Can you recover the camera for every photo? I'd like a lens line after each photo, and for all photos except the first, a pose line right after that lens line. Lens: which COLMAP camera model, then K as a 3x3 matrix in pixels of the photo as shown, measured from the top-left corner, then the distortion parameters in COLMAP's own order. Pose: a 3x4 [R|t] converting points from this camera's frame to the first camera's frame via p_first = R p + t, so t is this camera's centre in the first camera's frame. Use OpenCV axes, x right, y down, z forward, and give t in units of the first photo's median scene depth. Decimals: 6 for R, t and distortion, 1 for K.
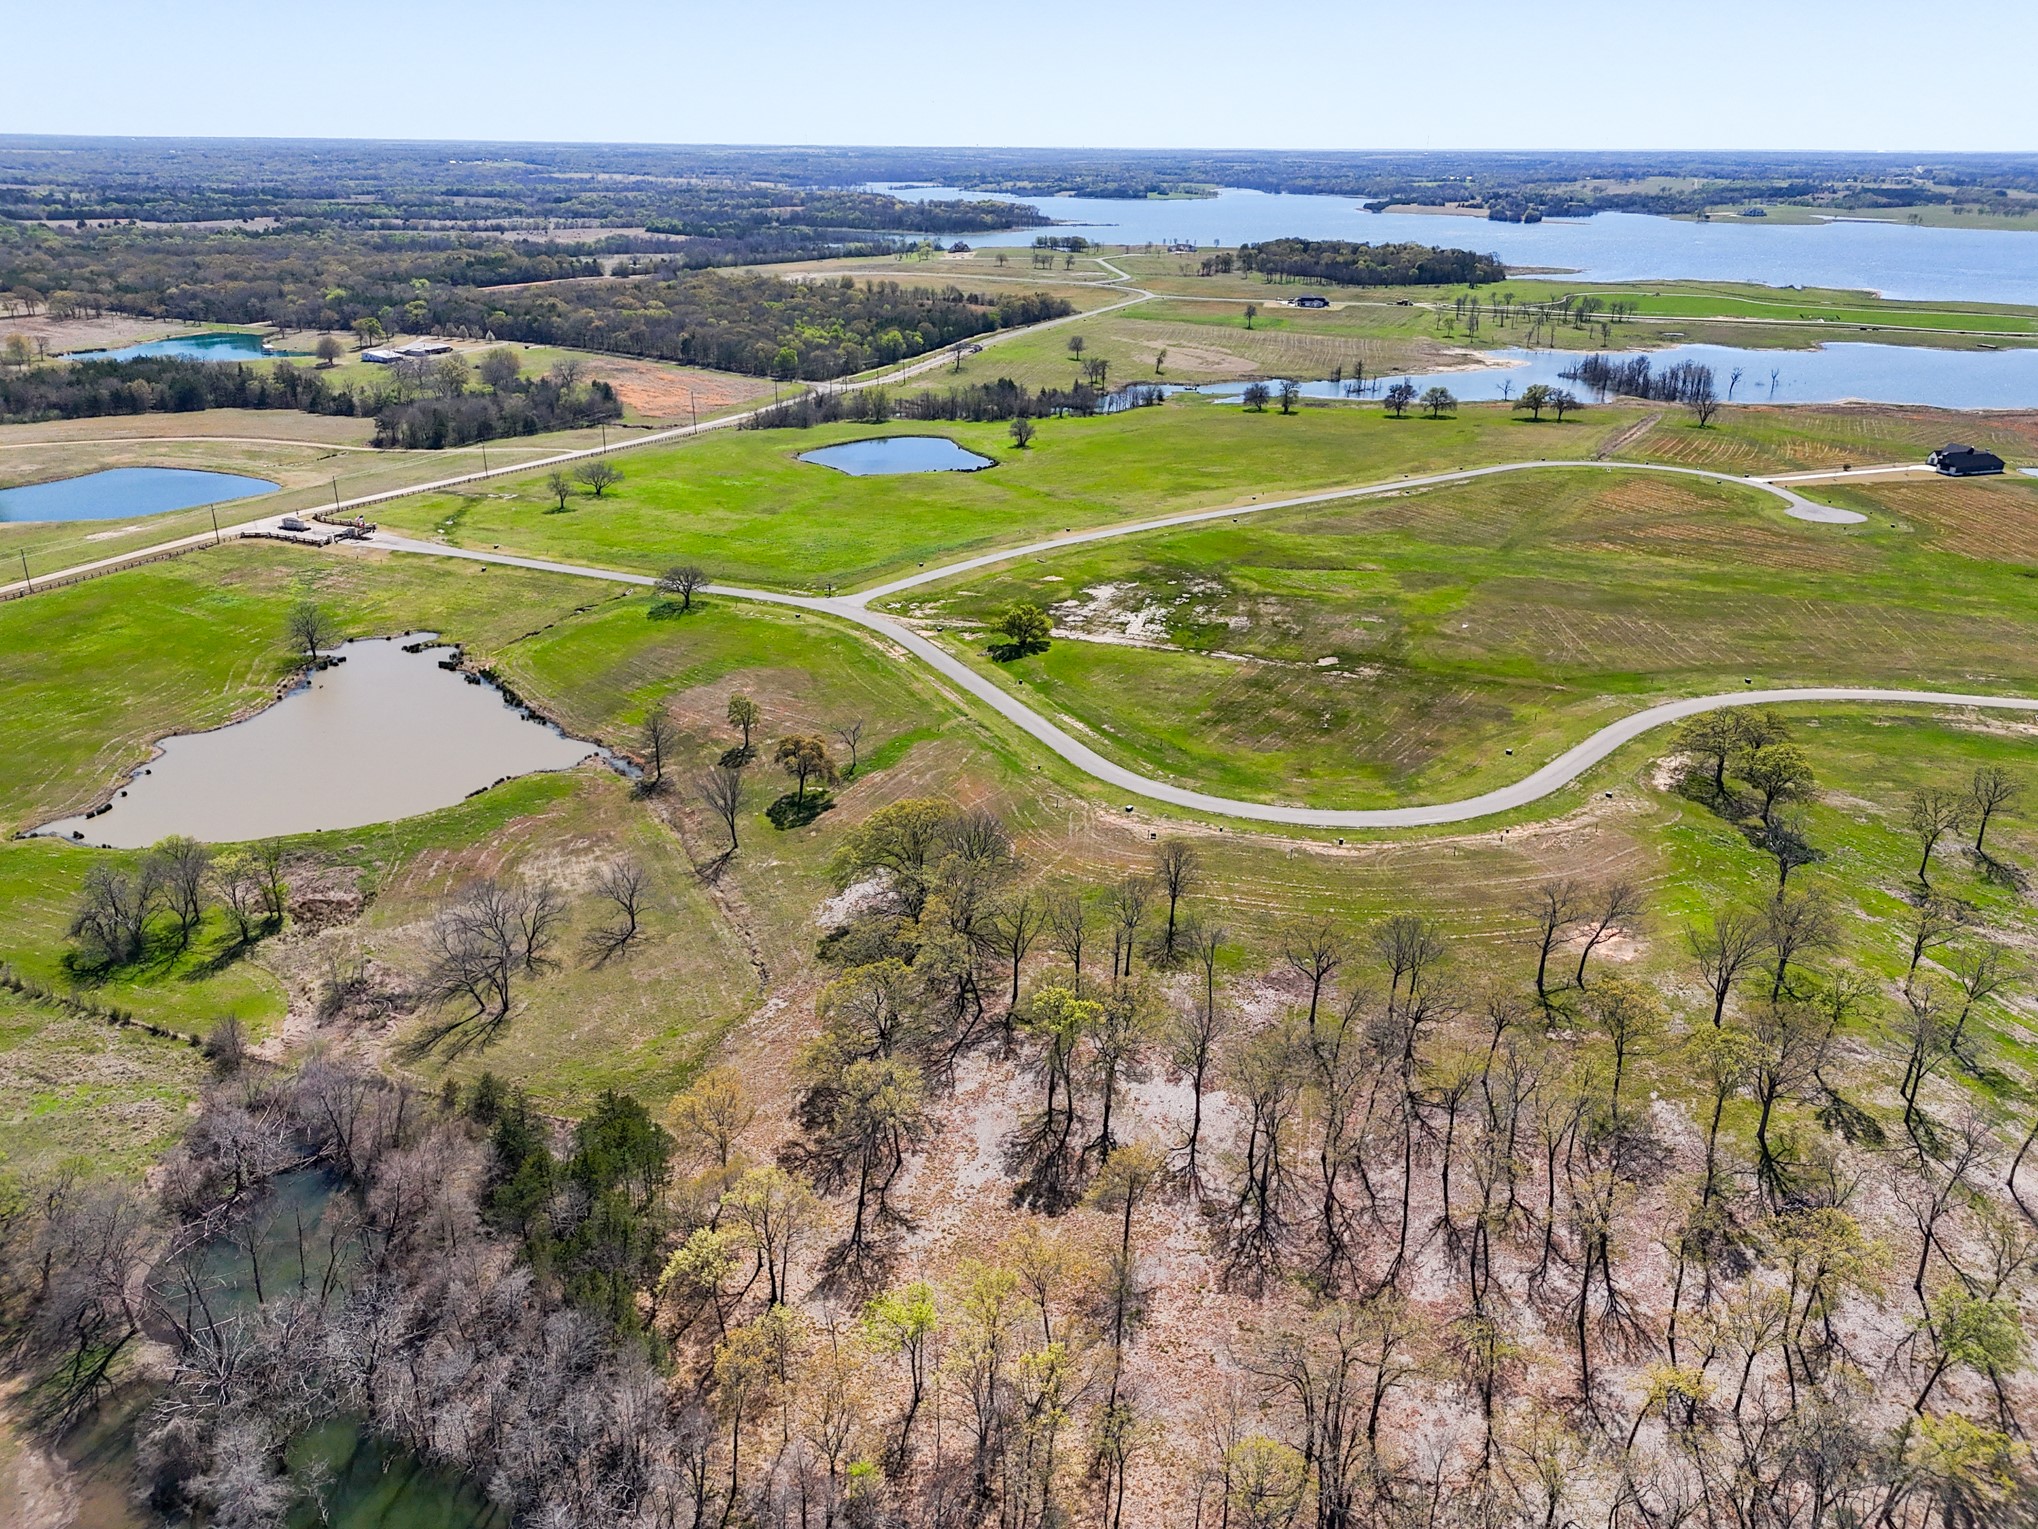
lens RADIAL K [[1715.5, 0, 1009.3], [0, 1715.5, 764.2], [0, 0, 1]] dist [0.075544, -0.090520]
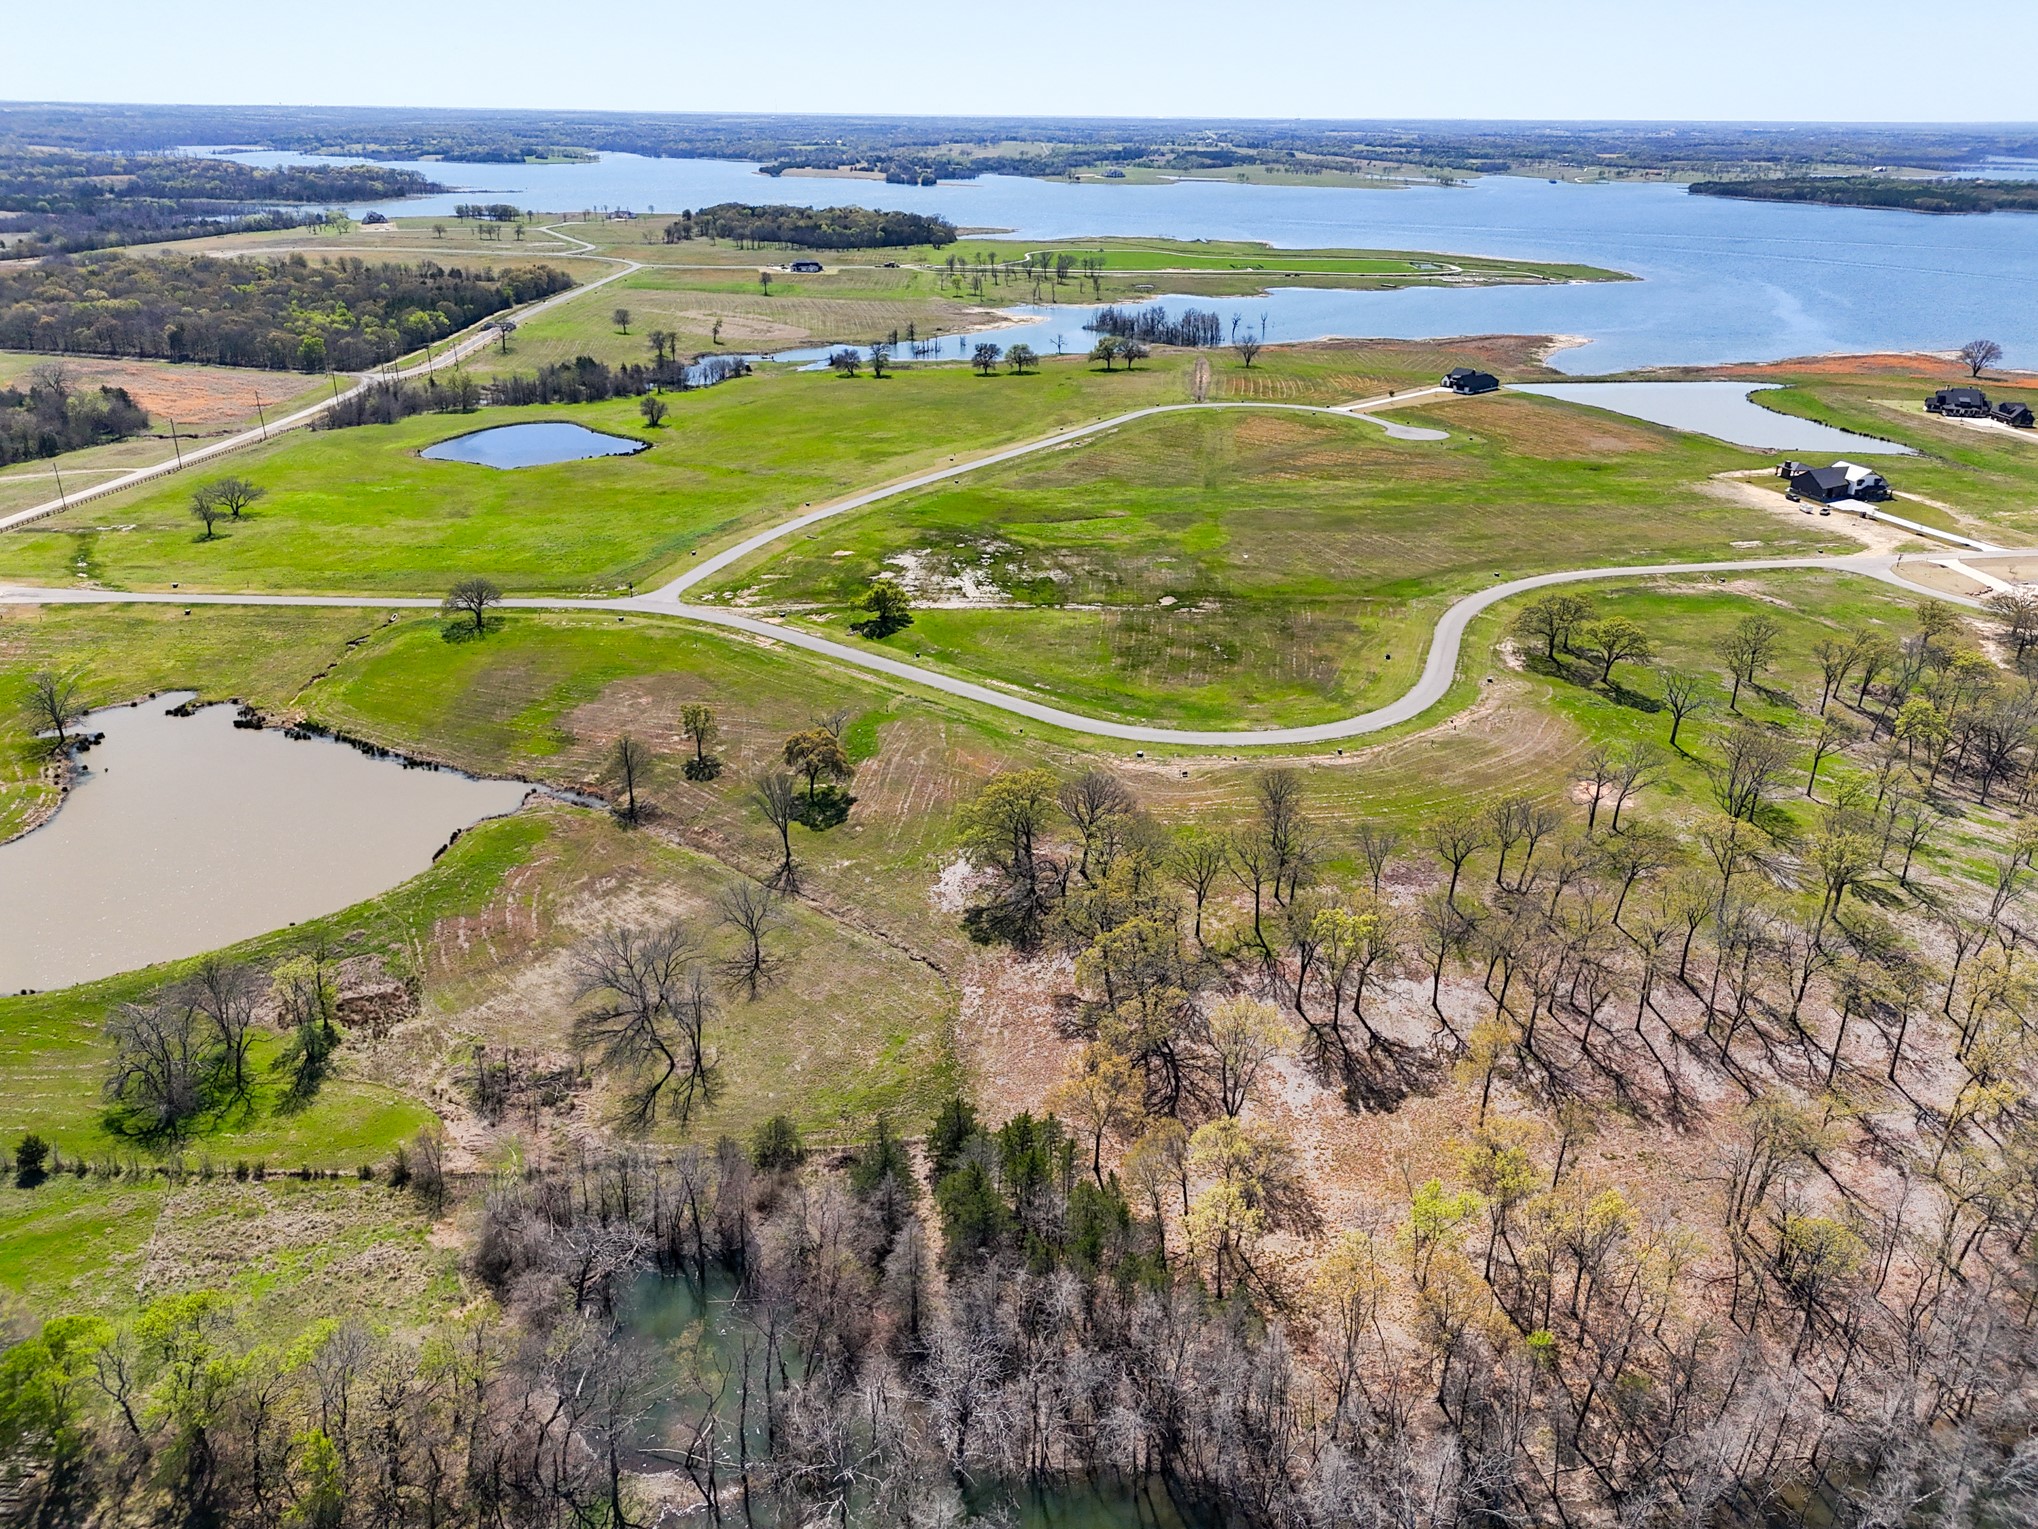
lens RADIAL K [[1715.5, 0, 1009.3], [0, 1715.5, 764.2], [0, 0, 1]] dist [0.075544, -0.090520]
pose [[0.900428, -0.154101, 0.406794, -0.215968], [0.145521, 0.987979, 0.052157, -0.017365], [-0.409942, 0.012234, 0.912030, 0.034498]]
